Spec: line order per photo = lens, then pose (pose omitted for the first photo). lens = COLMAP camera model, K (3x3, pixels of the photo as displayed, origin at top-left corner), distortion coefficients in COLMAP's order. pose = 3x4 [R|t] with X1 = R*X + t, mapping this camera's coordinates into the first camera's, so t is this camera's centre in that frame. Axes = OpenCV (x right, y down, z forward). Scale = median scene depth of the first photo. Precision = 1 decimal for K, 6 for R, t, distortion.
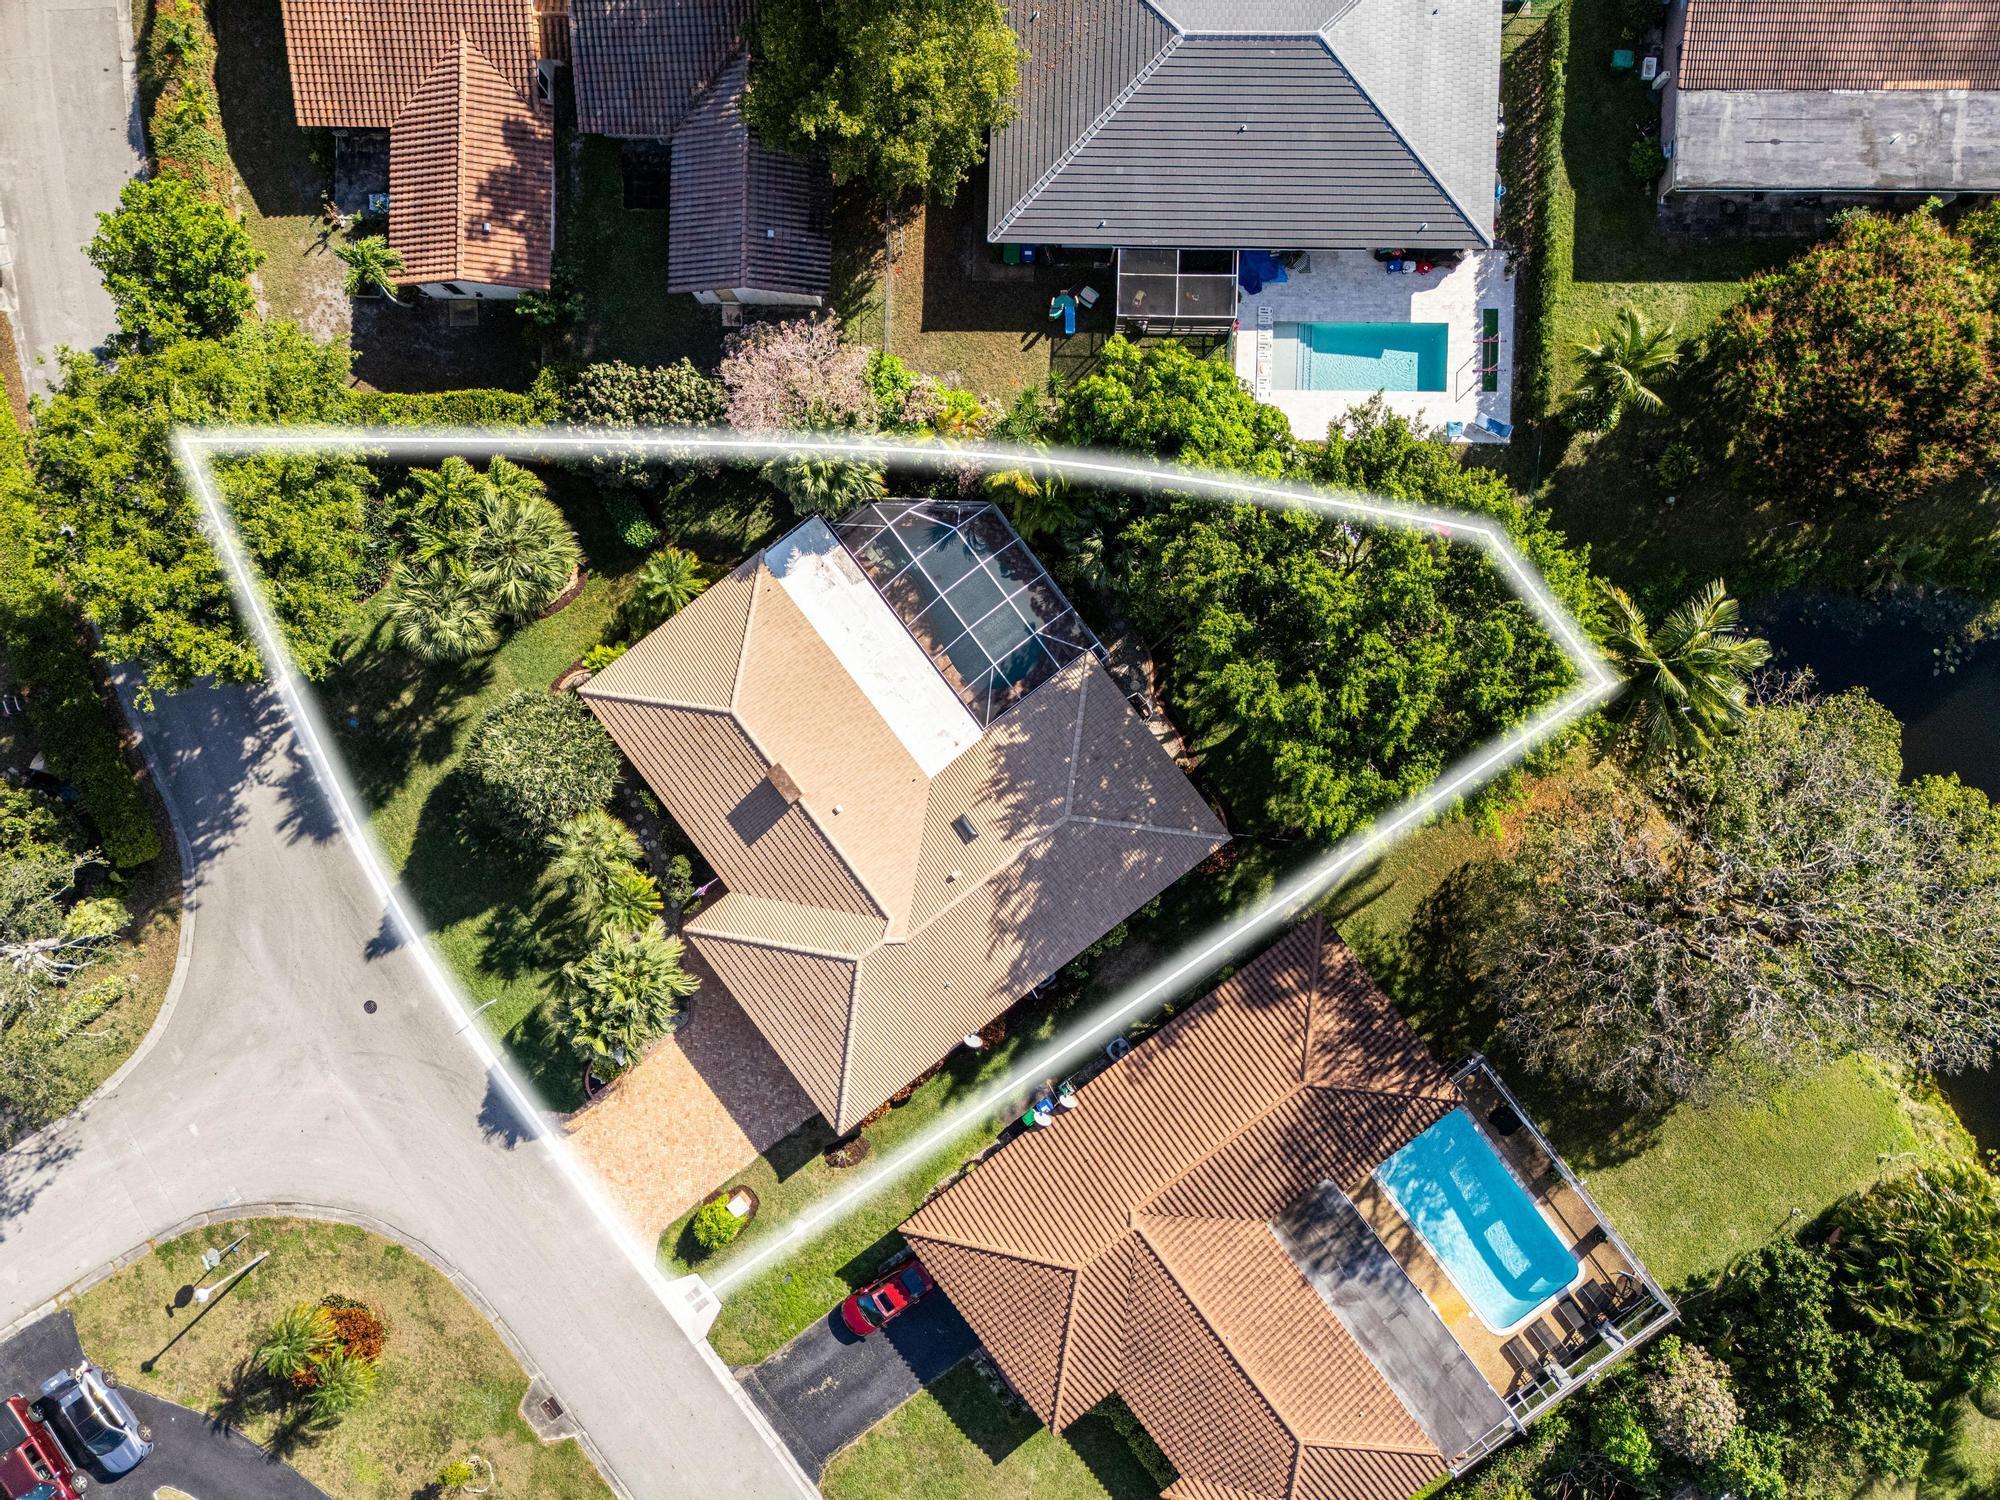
lens RADIAL K [[1411.9, 0, 1006.0], [0, 1411.9, 746.4], [0, 0, 1]] dist [0.078543, -0.060630]
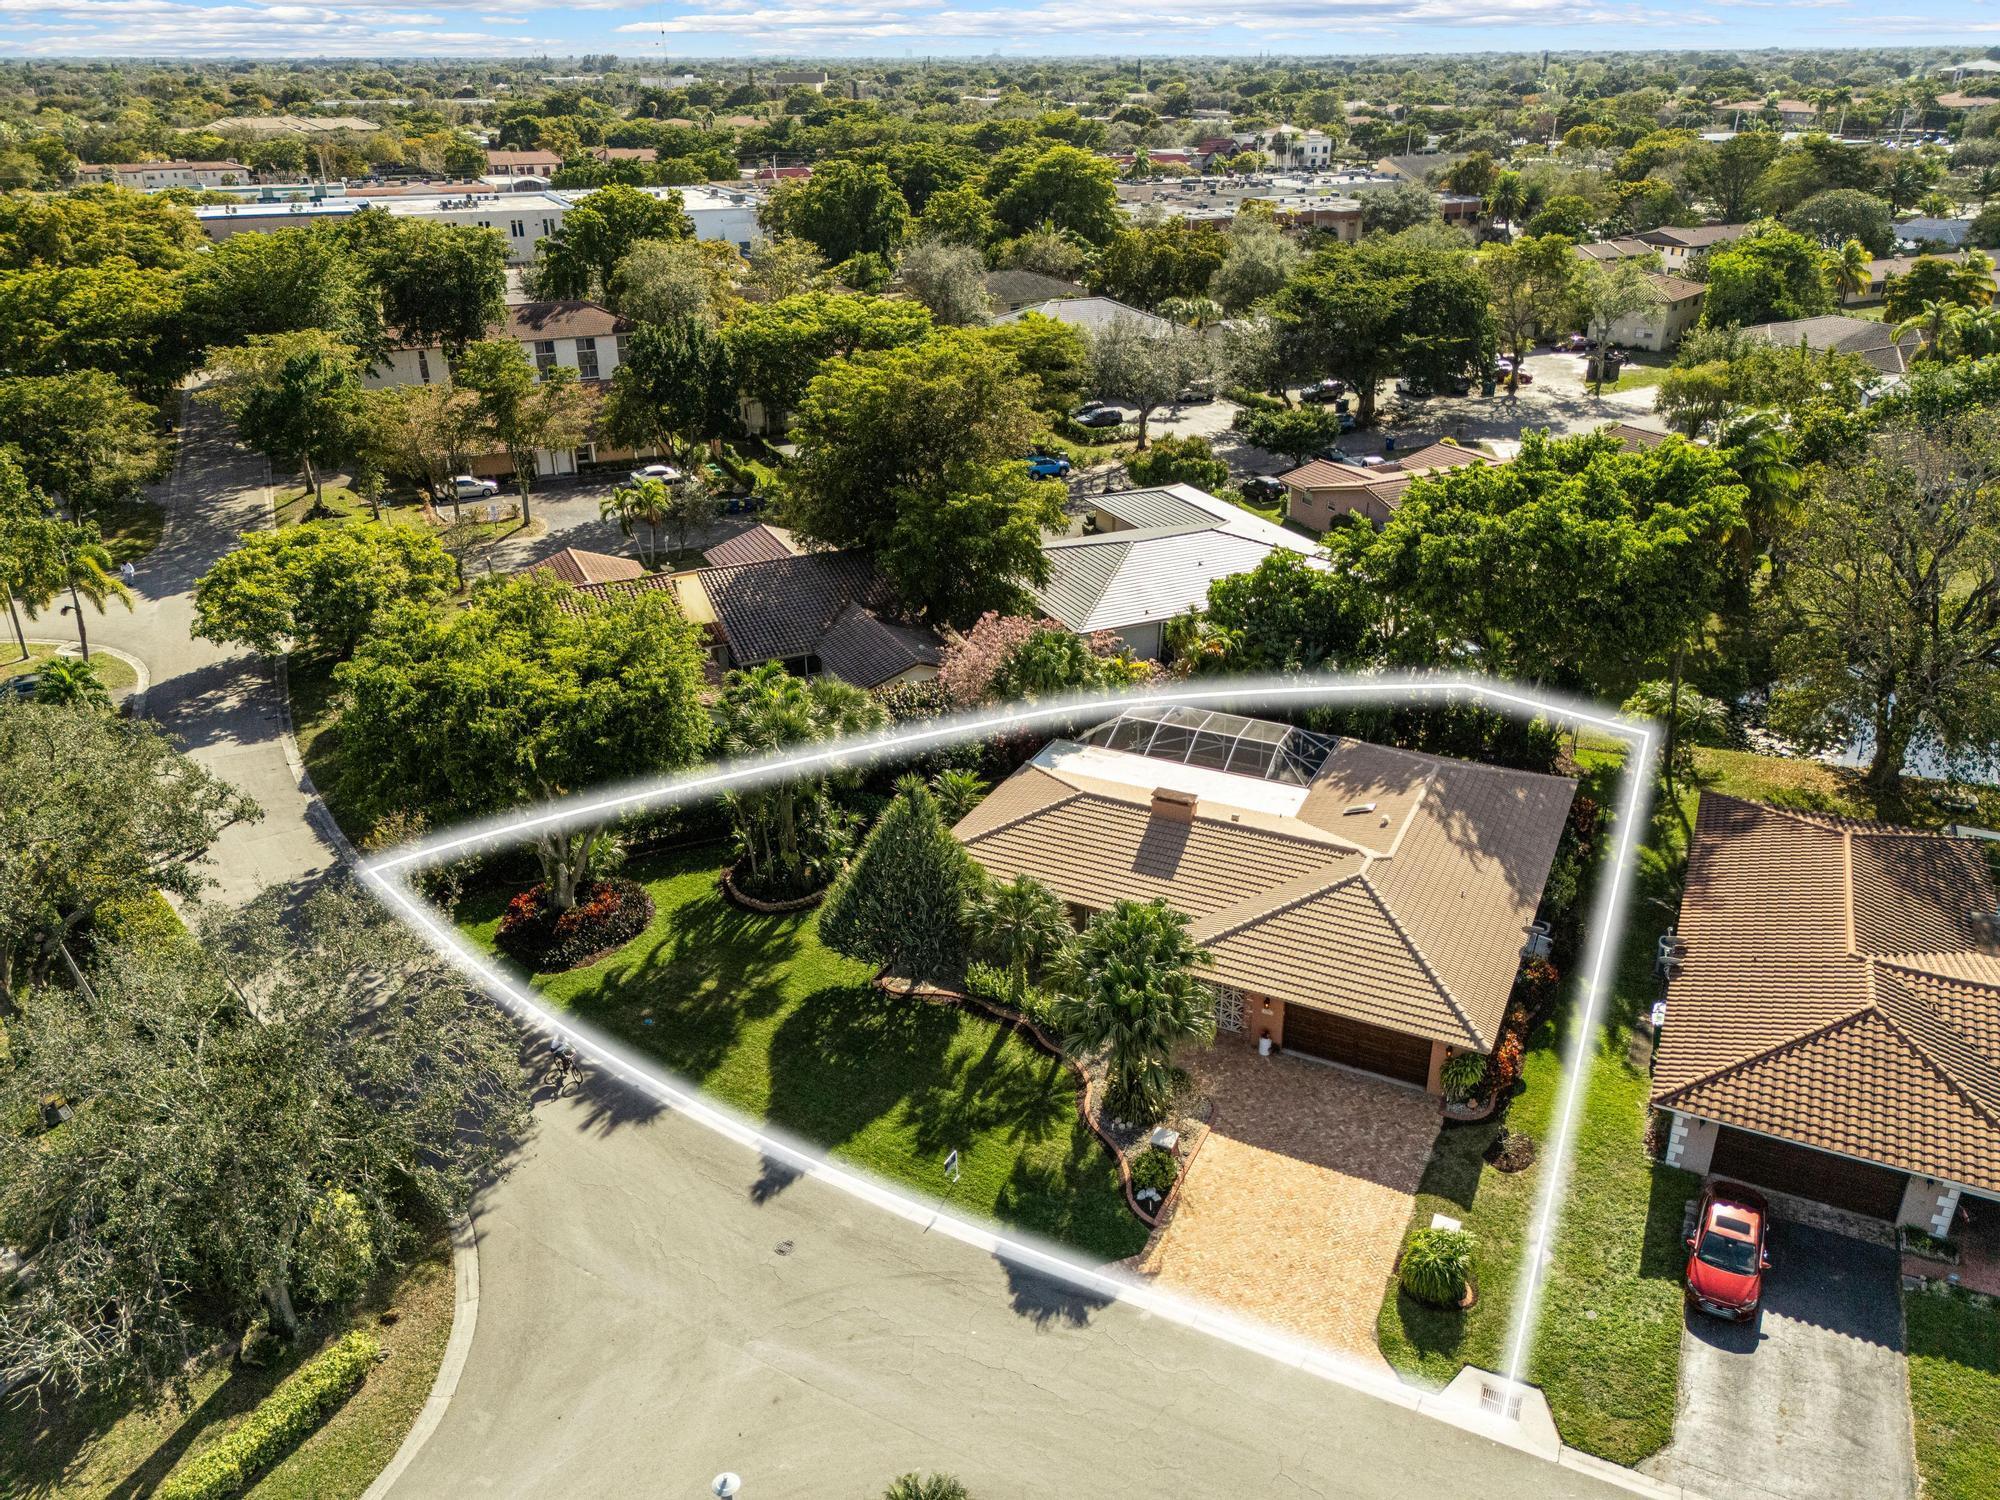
lens RADIAL K [[1411.9, 0, 1006.0], [0, 1411.9, 746.4], [0, 0, 1]] dist [0.078543, -0.060630]
pose [[0.895851, -0.162743, 0.413480, -0.619409], [0.443558, 0.383189, -0.810199, 0.699133], [-0.026587, 0.909220, 0.415466, 0.559136]]
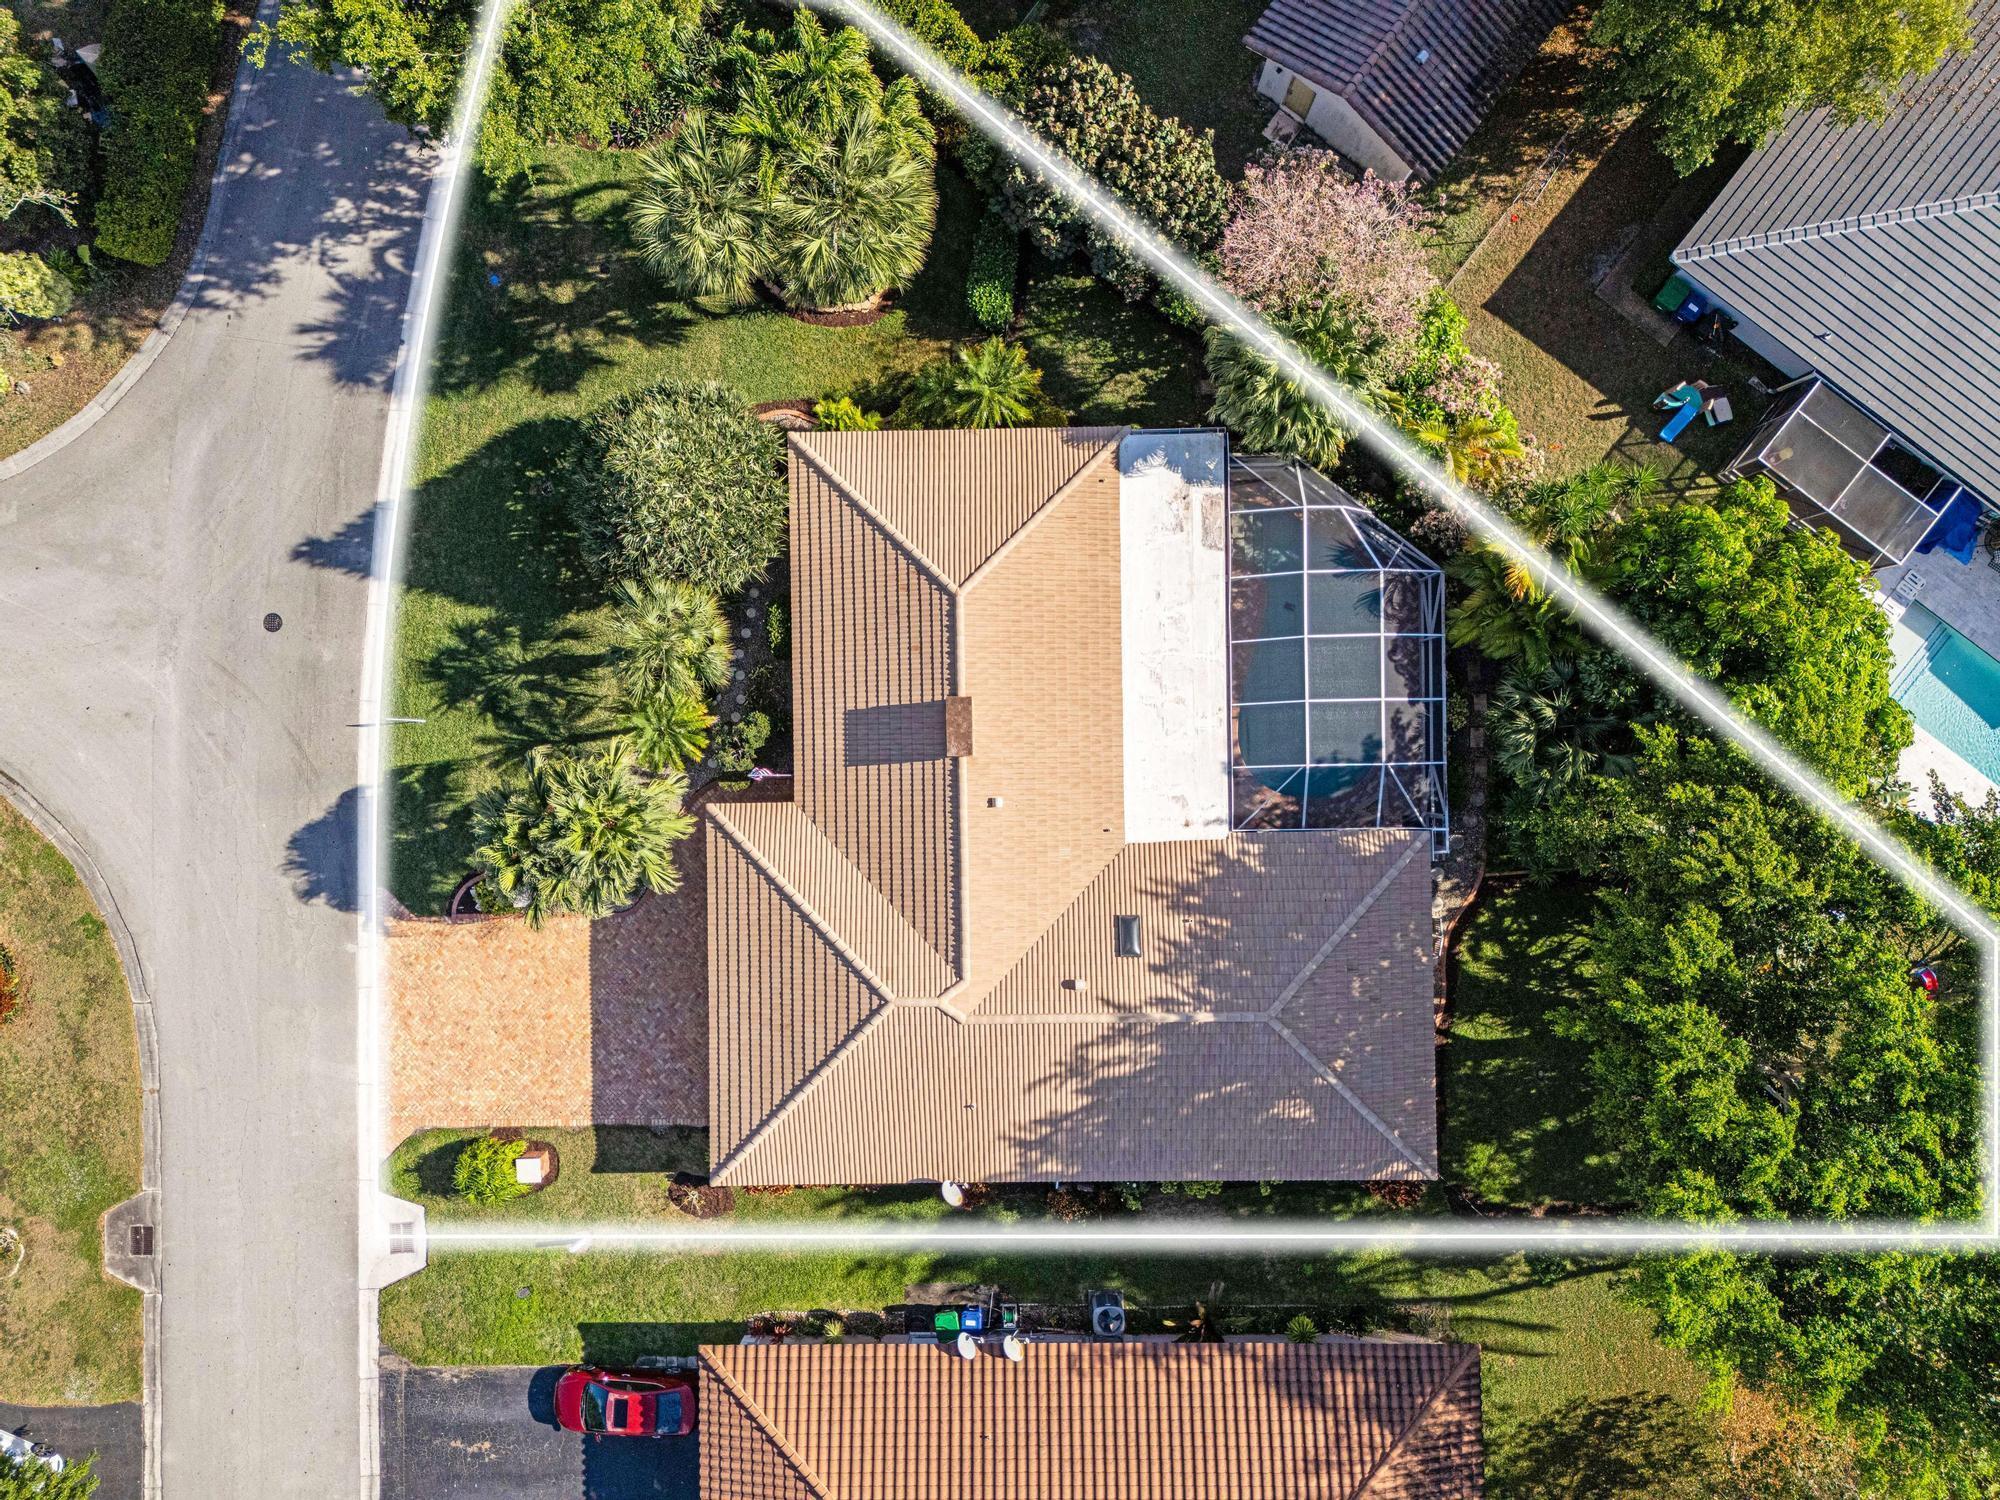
lens RADIAL K [[1411.9, 0, 1006.0], [0, 1411.9, 746.4], [0, 0, 1]] dist [0.078543, -0.060630]
pose [[0.805484, 0.592503, 0.011661, -0.136128], [-0.592556, 0.805528, 0.001468, 0.018901], [-0.008523, -0.008092, 0.999931, 0.315385]]
